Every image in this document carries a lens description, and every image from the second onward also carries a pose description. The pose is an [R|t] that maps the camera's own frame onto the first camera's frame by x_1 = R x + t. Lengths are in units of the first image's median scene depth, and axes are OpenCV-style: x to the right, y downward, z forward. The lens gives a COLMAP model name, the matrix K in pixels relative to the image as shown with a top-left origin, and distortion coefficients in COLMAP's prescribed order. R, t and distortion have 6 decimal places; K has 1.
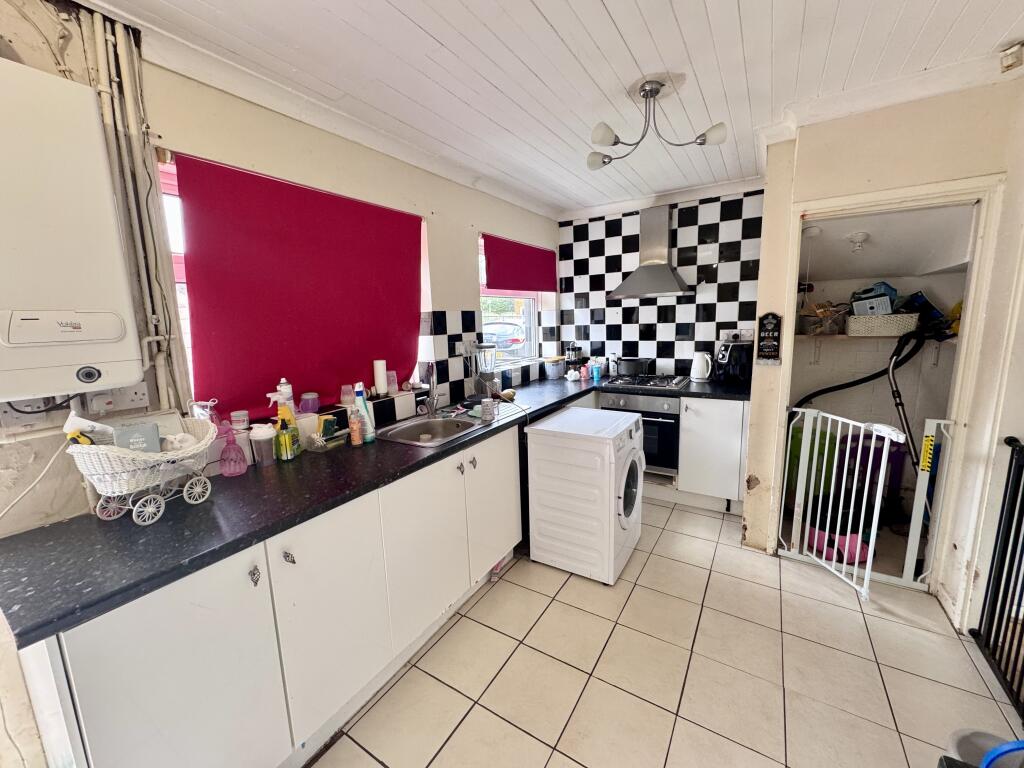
lens RADIAL K [[407.9, 0, 513.5], [0, 407.9, 382.4], [0, 0, 1]] dist [-0.000029, 0.000157]
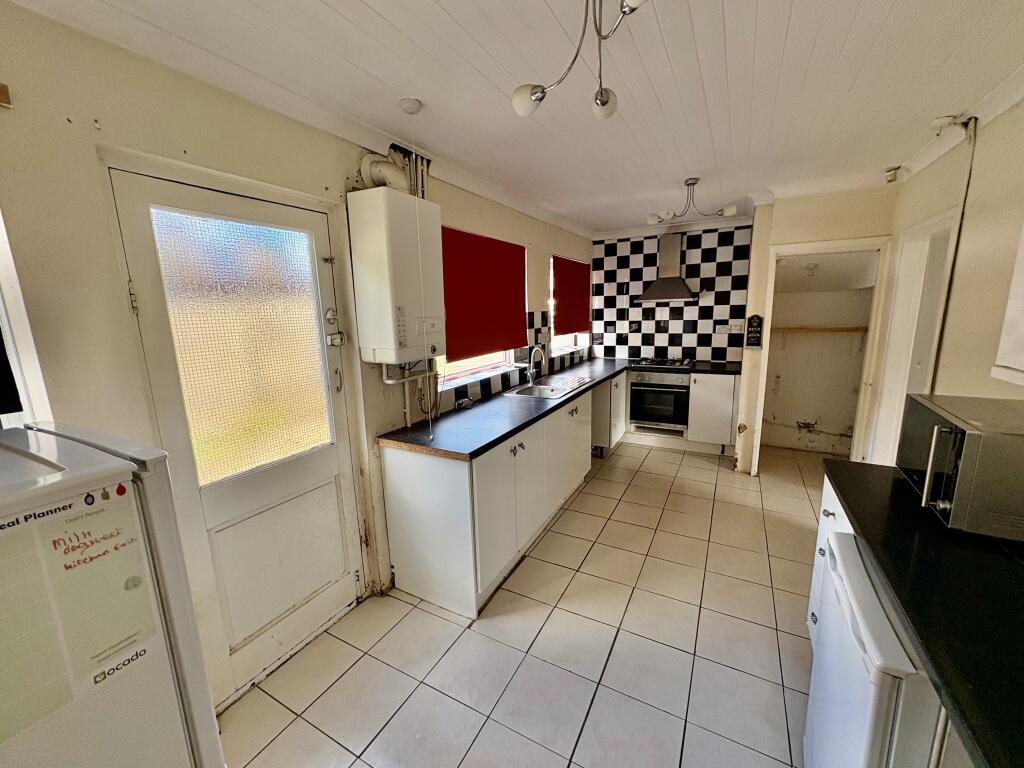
lens RADIAL K [[409.9, 0, 514.3], [0, 409.9, 384.0], [0, 0, 1]] dist [0.004147, -0.000934]
pose [[0.997872, -0.004679, 0.065038, -0.293422], [0.003259, 0.999754, 0.021916, 0.039793], [-0.065125, -0.021658, 0.997642, -0.377264]]
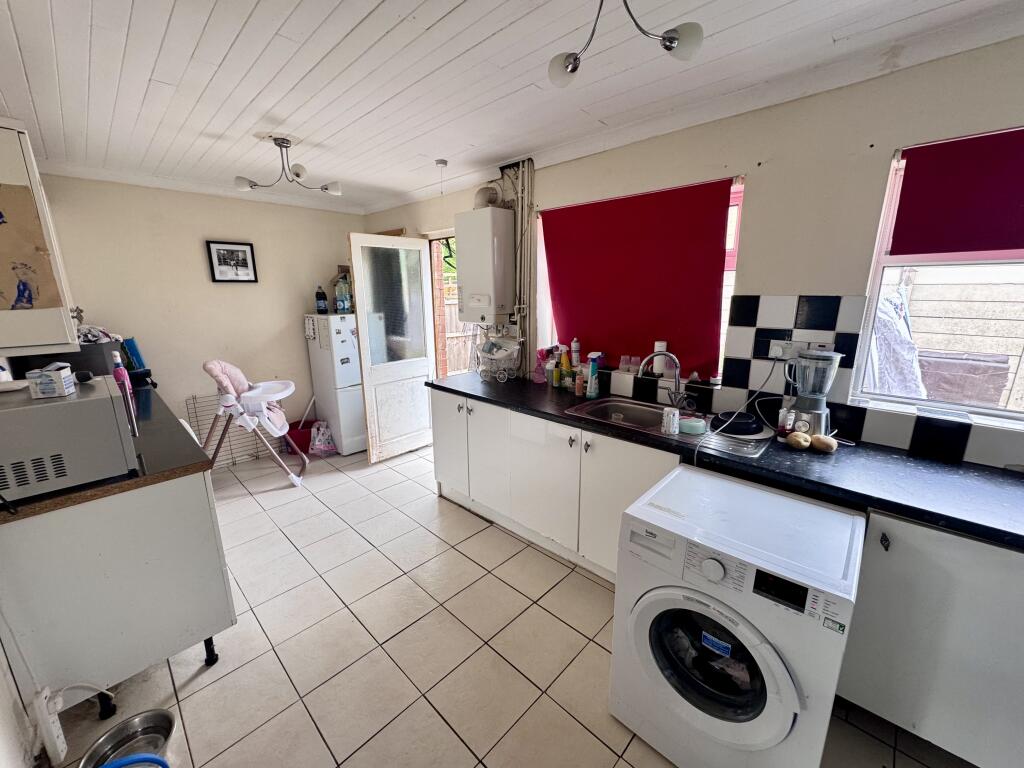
lens RADIAL K [[407.9, 0, 510.8], [0, 407.9, 383.2], [0, 0, 1]] dist [-0.000029, 0.000157]
pose [[-0.206968, 0.250261, -0.945798, 0.595410], [-0.142610, 0.948687, 0.282233, -0.150370], [0.967898, 0.193294, -0.160658, 0.637250]]
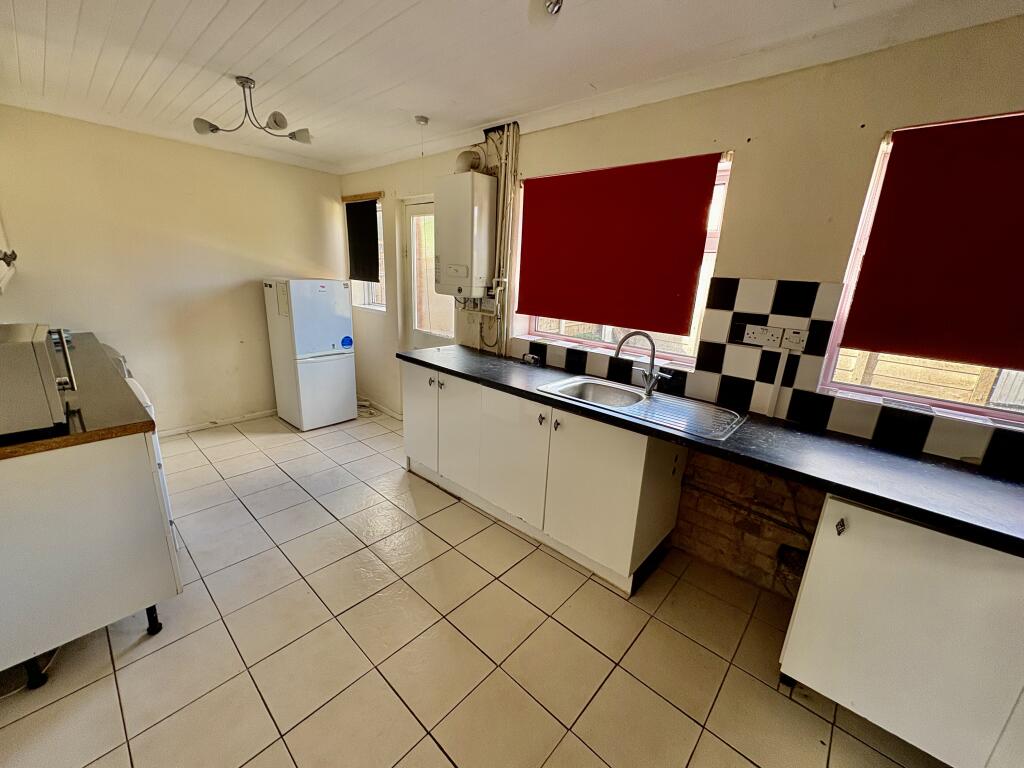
lens RADIAL K [[409.9, 0, 510.8], [0, 409.9, 384.2], [0, 0, 1]] dist [0.004147, -0.000934]
pose [[-0.178533, 0.286061, -0.941433, 0.578061], [-0.199643, 0.926370, 0.319344, -0.136683], [0.963467, 0.244964, -0.108278, 0.655771]]
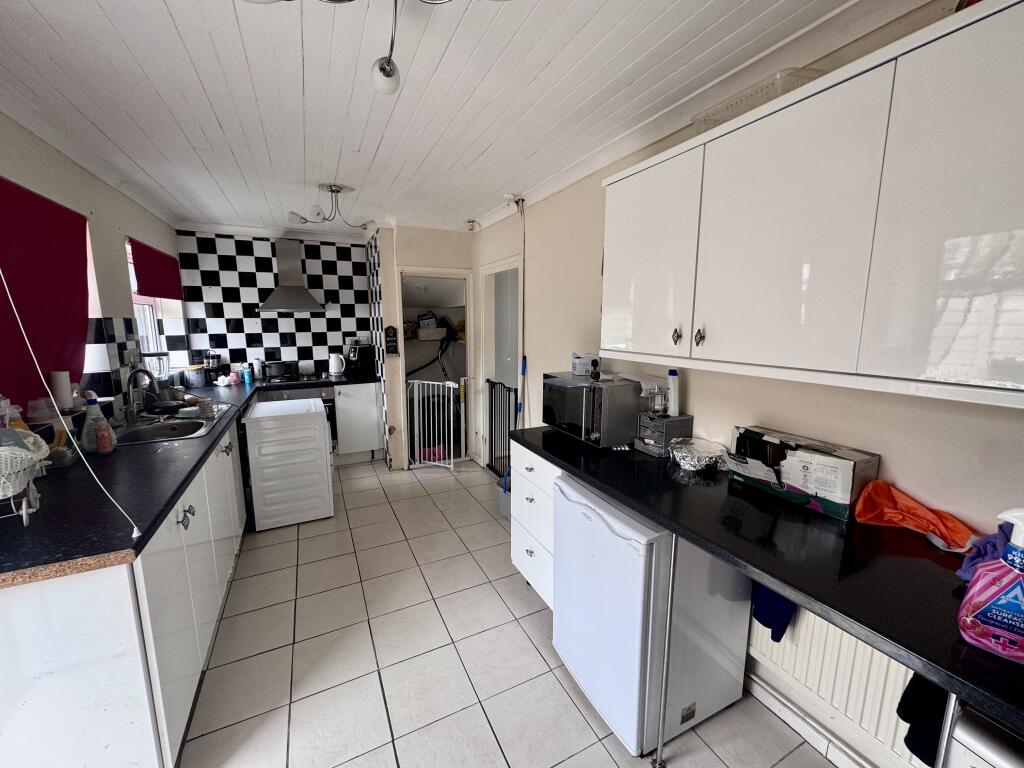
lens RADIAL K [[407.9, 0, 512.9], [0, 407.9, 381.3], [0, 0, 1]] dist [-0.000029, 0.000157]
pose [[0.518413, -0.097557, 0.849547, -0.447870], [0.120989, 0.991845, 0.040067, 0.039297], [-0.846528, 0.082014, 0.525989, -0.235658]]
